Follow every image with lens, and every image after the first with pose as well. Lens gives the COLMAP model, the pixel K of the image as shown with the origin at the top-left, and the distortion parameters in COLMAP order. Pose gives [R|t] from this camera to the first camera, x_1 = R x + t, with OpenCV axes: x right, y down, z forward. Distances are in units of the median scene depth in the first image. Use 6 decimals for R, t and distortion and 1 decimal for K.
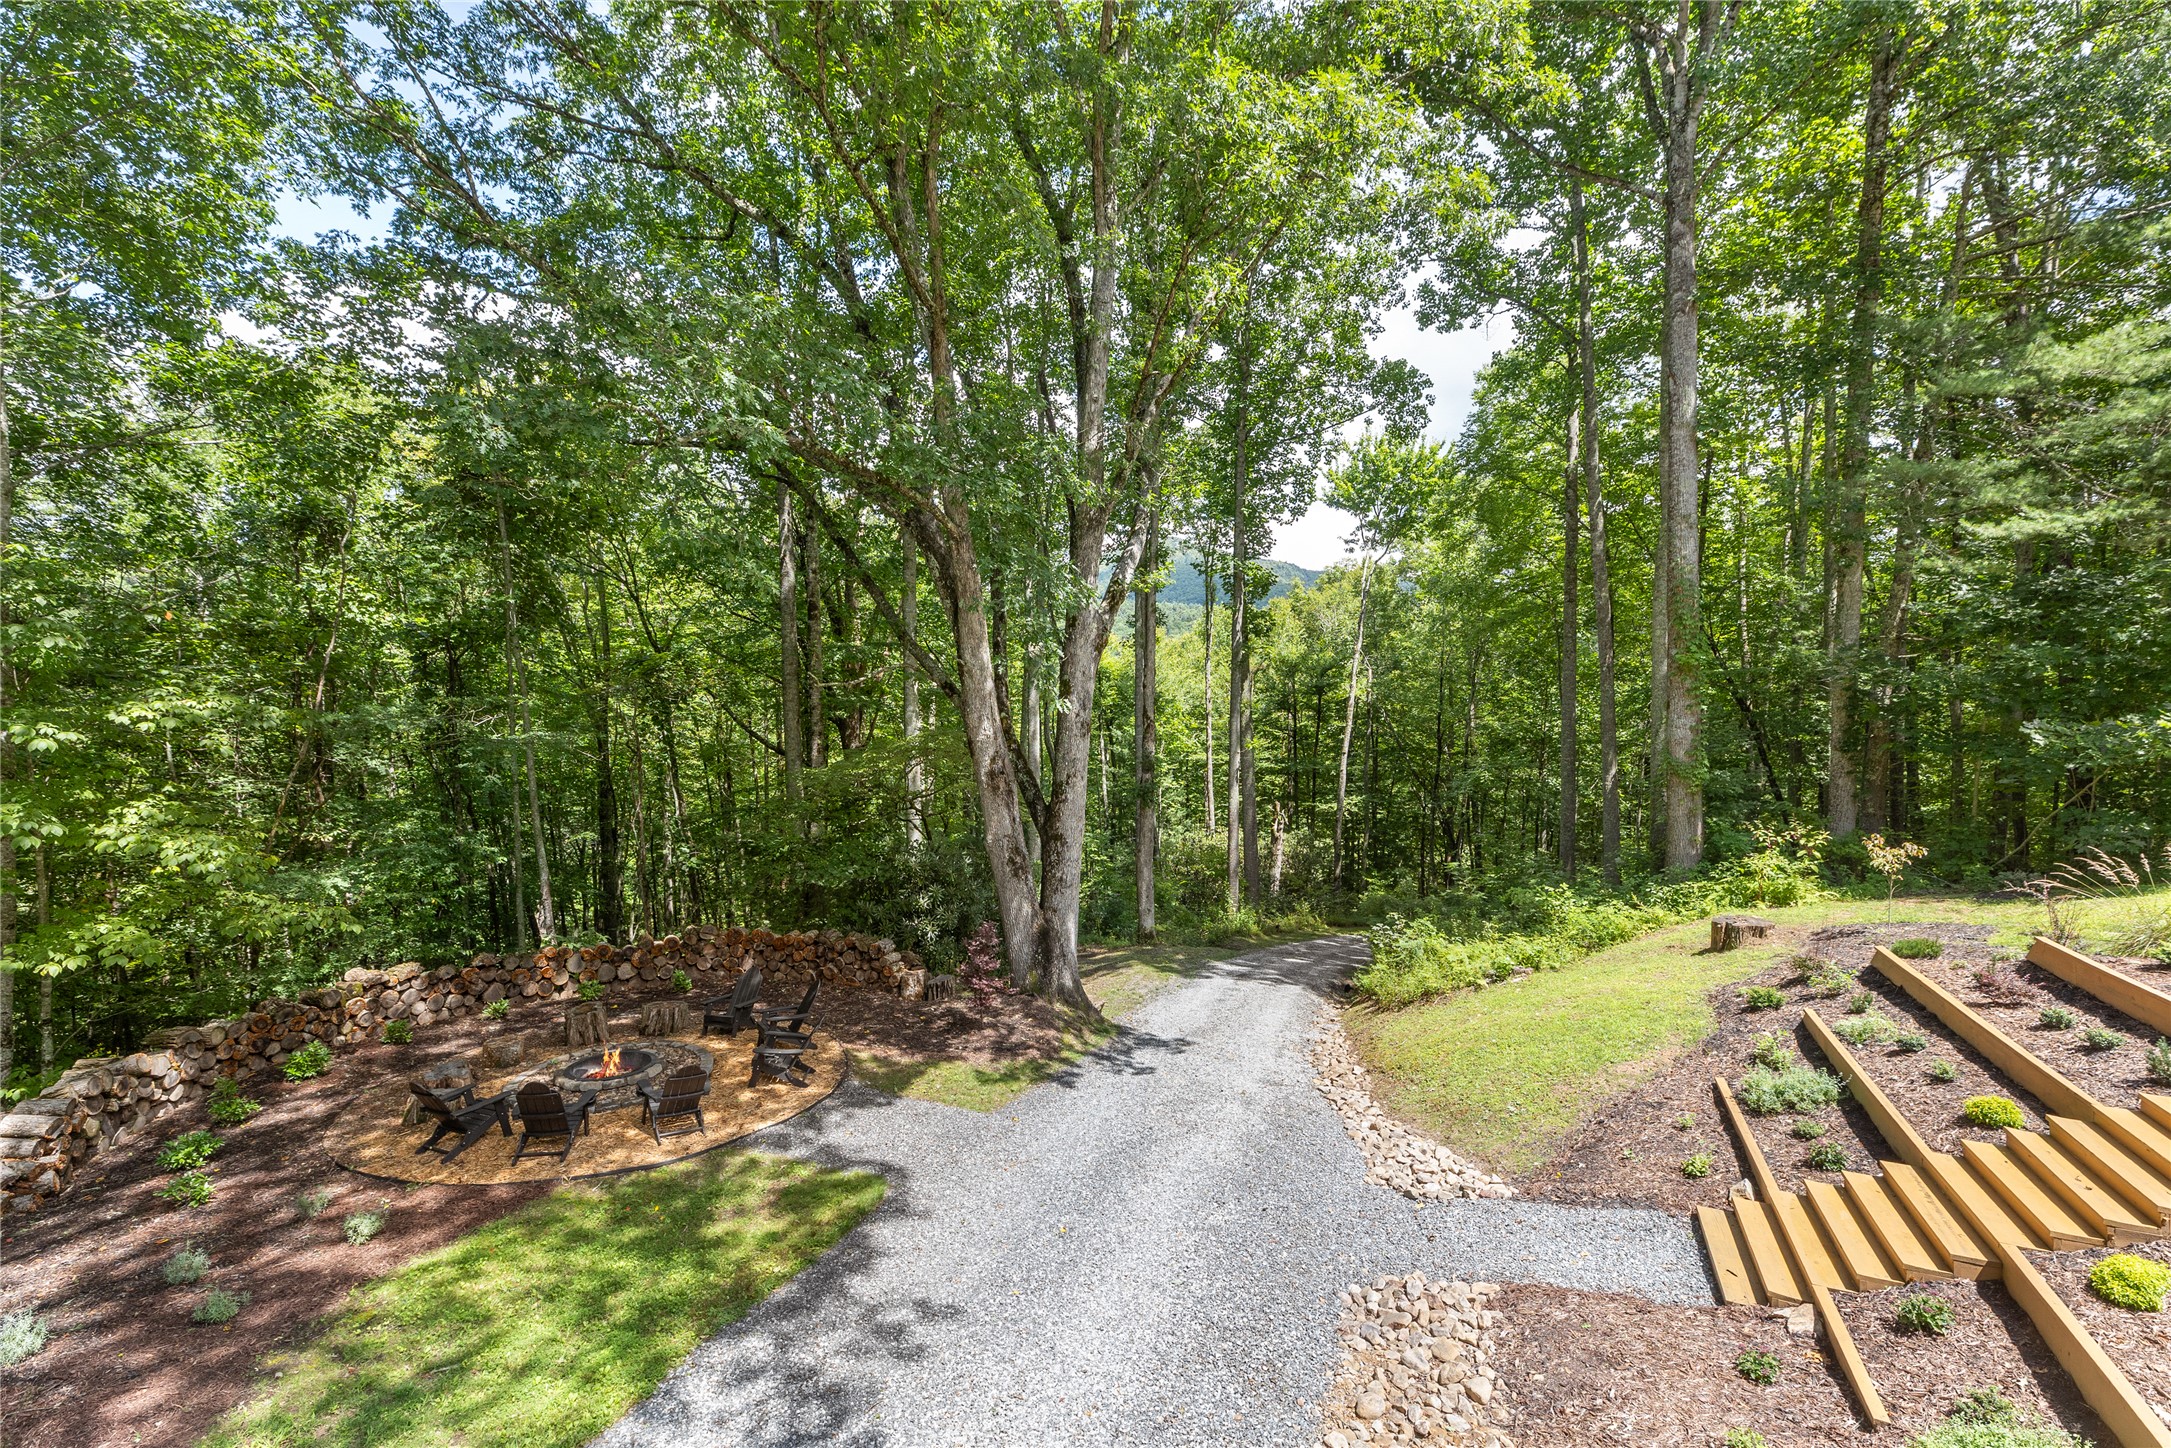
lens RADIAL K [[1011.4, 0, 1053.7], [0, 1011.4, 732.0], [0, 0, 1]] dist [0.017803, 0.000079]
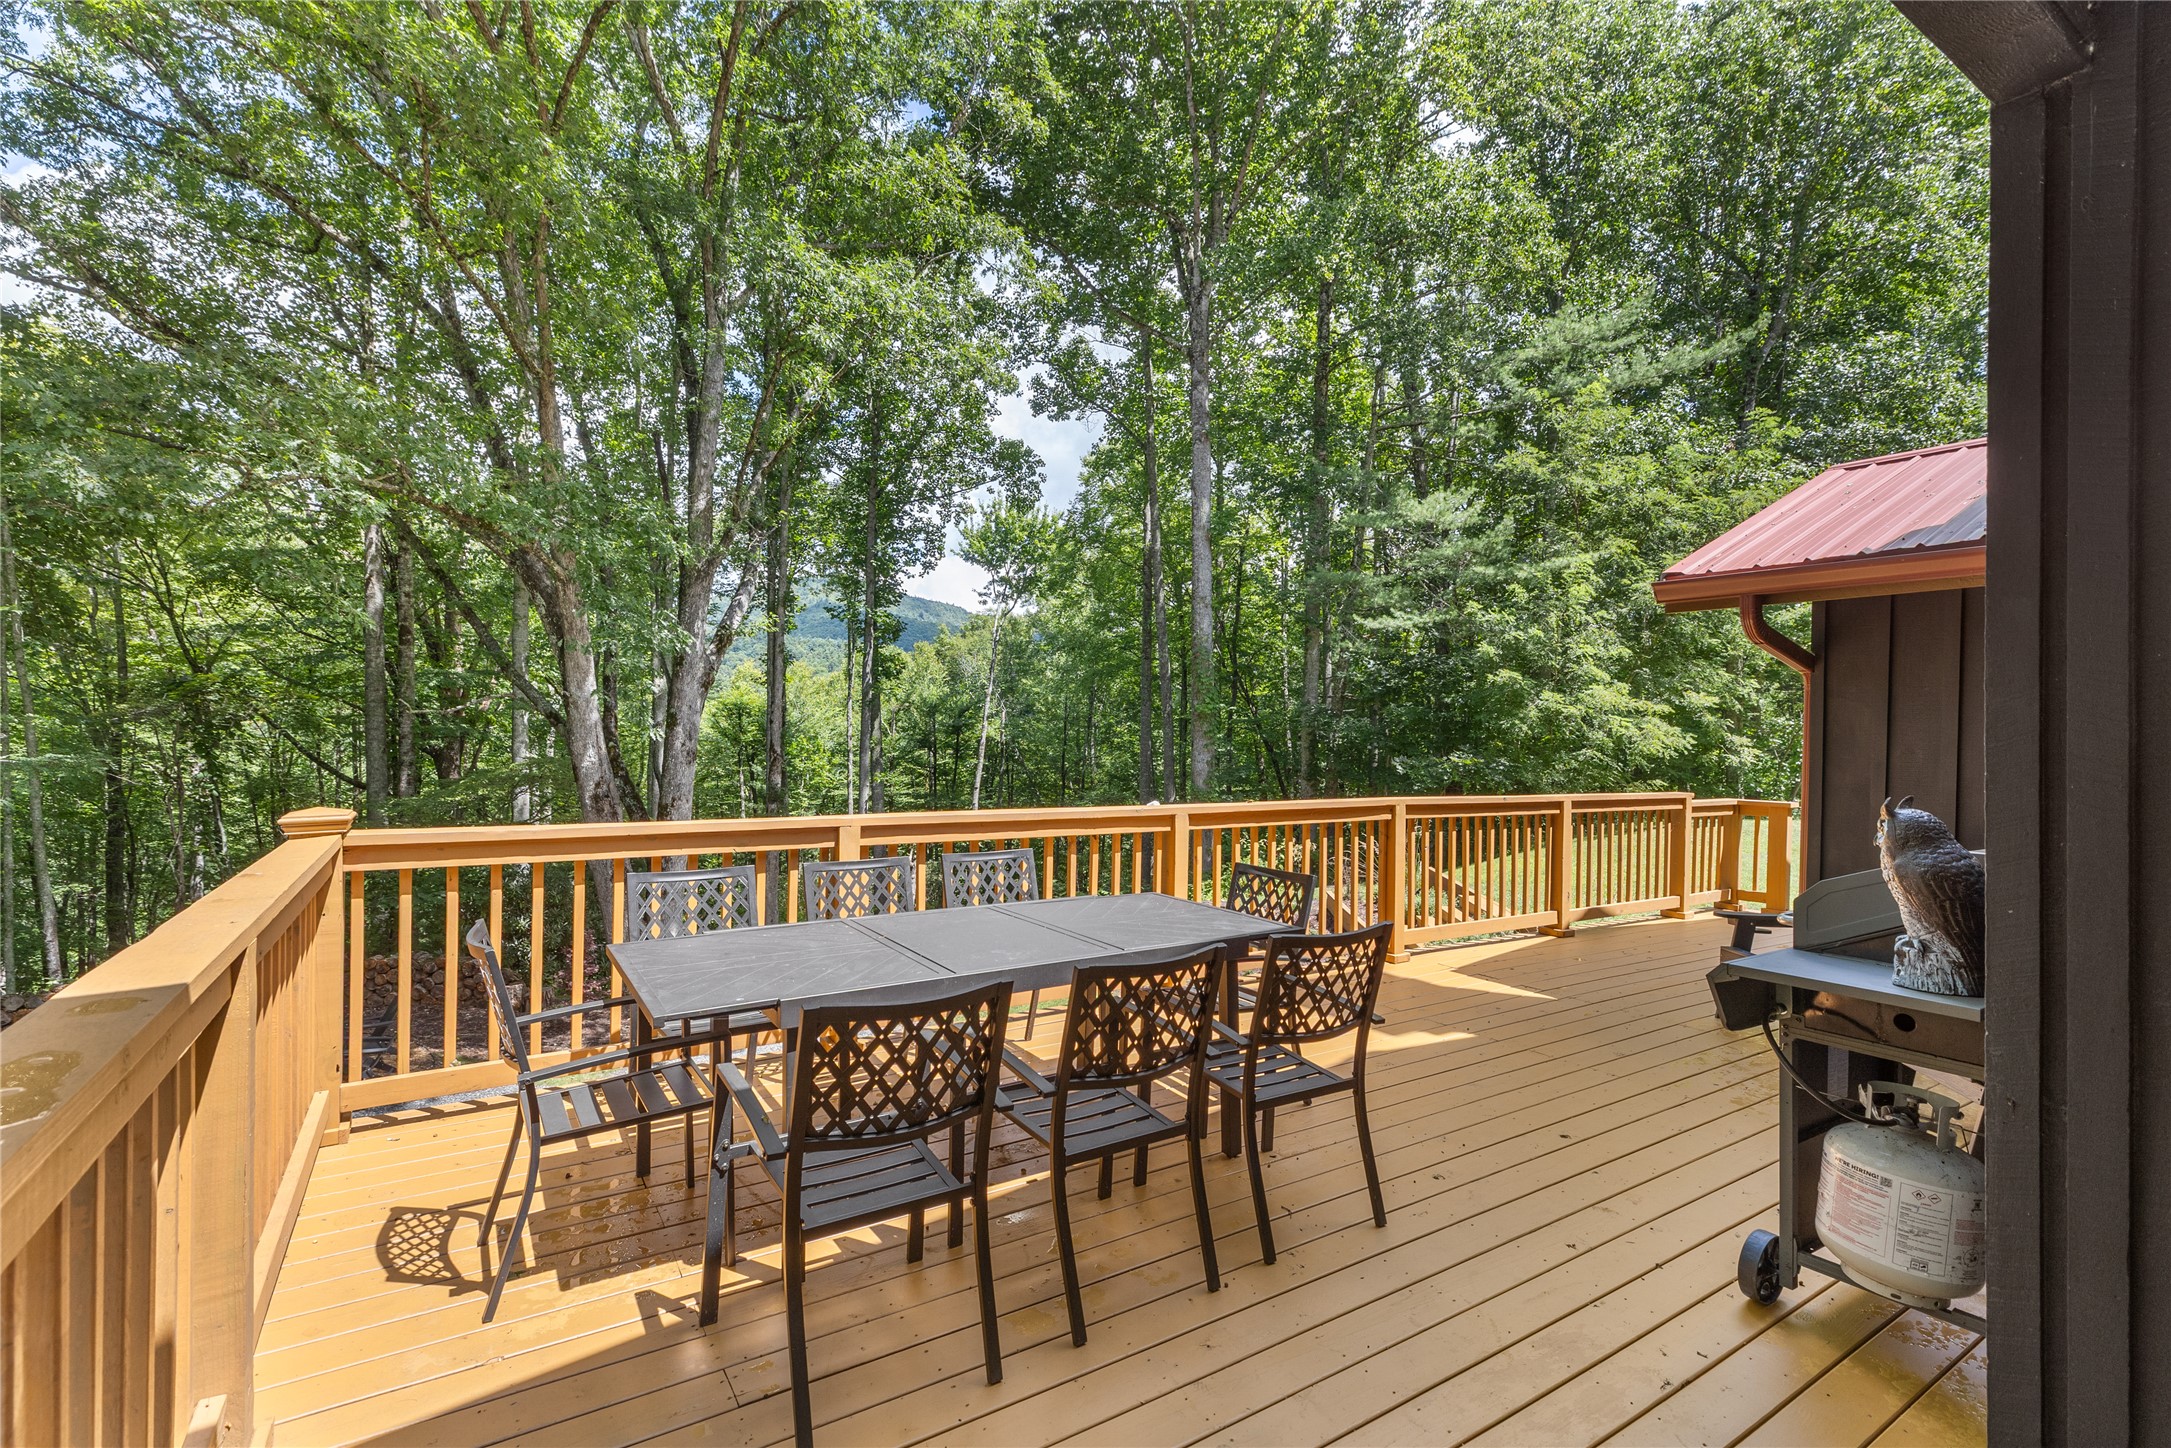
lens RADIAL K [[1045.5, 0, 1097.5], [0, 1045.5, 743.7], [0, 0, 1]] dist [0.013667, -0.000490]
pose [[0.938532, 0.014230, 0.344898, 0.027533], [-0.004225, 0.999549, -0.029742, 0.007534], [-0.345165, 0.026456, 0.938169, -0.122270]]
